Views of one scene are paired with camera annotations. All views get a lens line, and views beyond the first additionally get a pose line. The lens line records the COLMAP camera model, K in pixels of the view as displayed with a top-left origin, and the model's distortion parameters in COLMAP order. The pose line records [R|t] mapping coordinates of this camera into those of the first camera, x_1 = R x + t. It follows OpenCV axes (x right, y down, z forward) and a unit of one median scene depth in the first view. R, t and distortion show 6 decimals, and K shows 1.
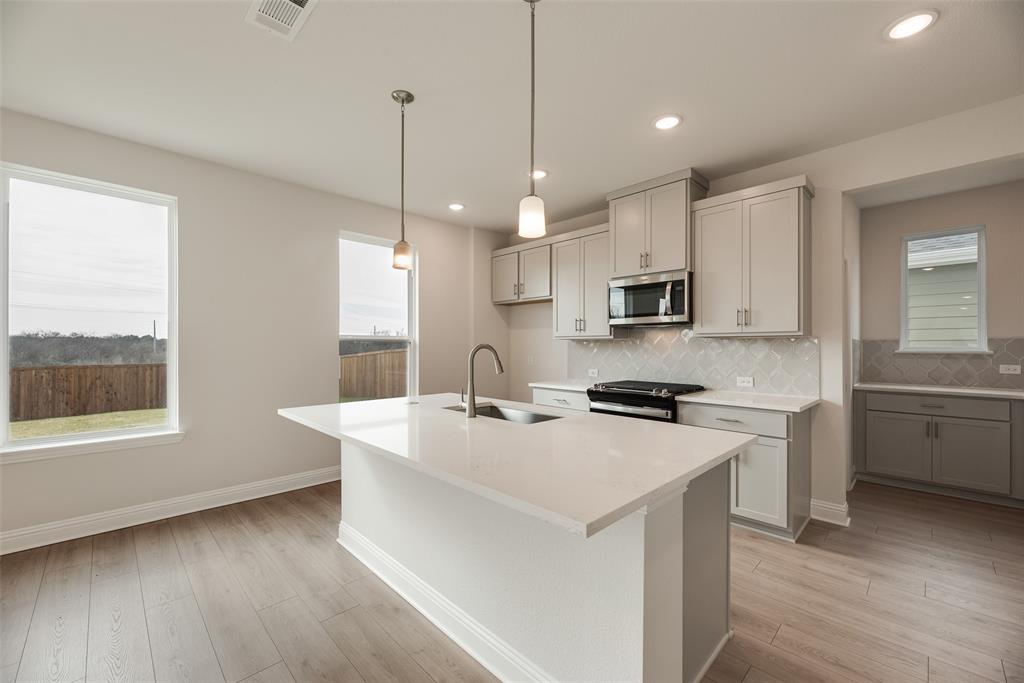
lens RADIAL K [[411.5, 0, 513.2], [0, 411.5, 344.5], [0, 0, 1]] dist [-0.001153, 0.000060]
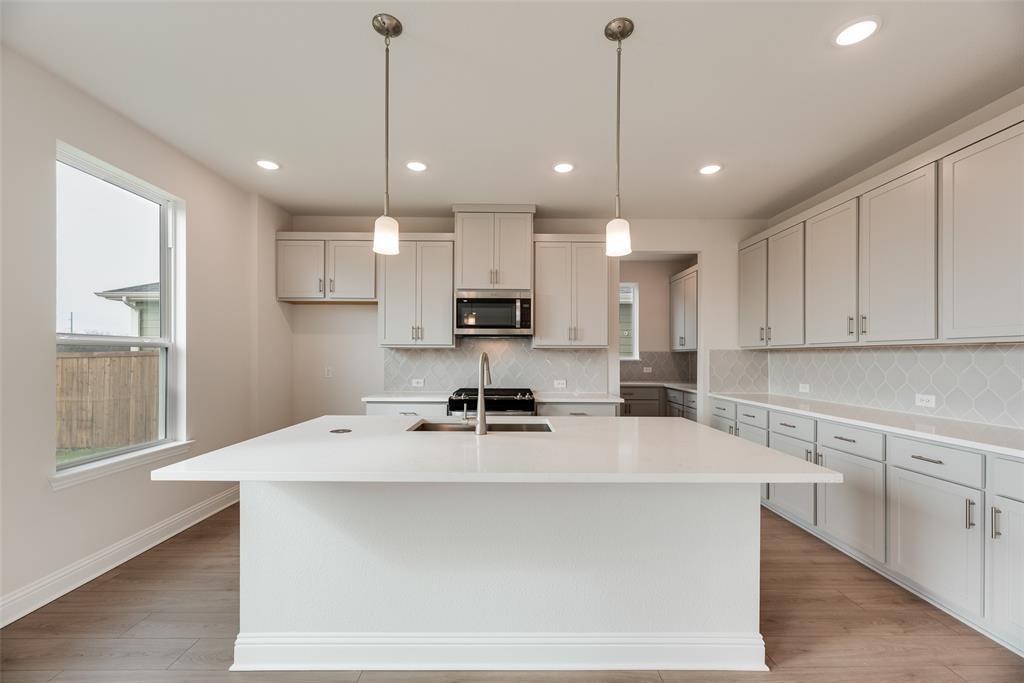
lens RADIAL K [[414.0, 0, 514.5], [0, 414.0, 355.5], [0, 0, 1]] dist [-0.010612, -0.000220]
pose [[0.693105, 0.004087, 0.720825, -0.420731], [-0.008289, 0.999963, 0.002302, 0.001060], [-0.720789, -0.007571, 0.693113, 0.195900]]
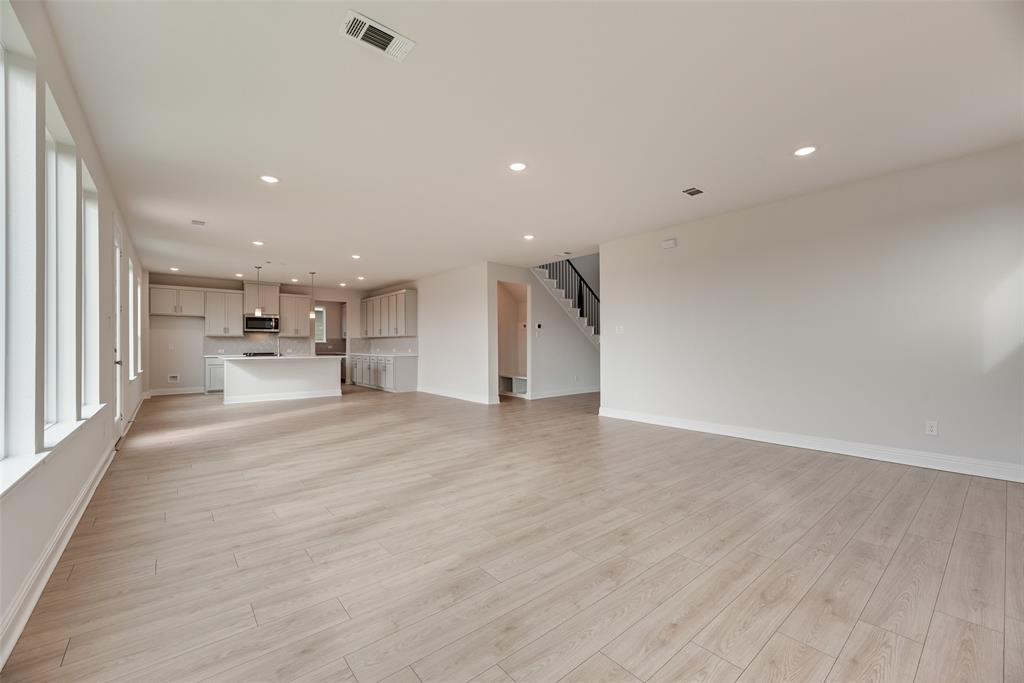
lens RADIAL K [[411.5, 0, 513.2], [0, 411.5, 344.5], [0, 0, 1]] dist [-0.001153, 0.000060]
pose [[0.084842, 0.002994, 0.996390, -2.303547], [-0.003996, 0.999988, -0.002665, 0.037818], [-0.996386, -0.003755, 0.084852, -0.939736]]
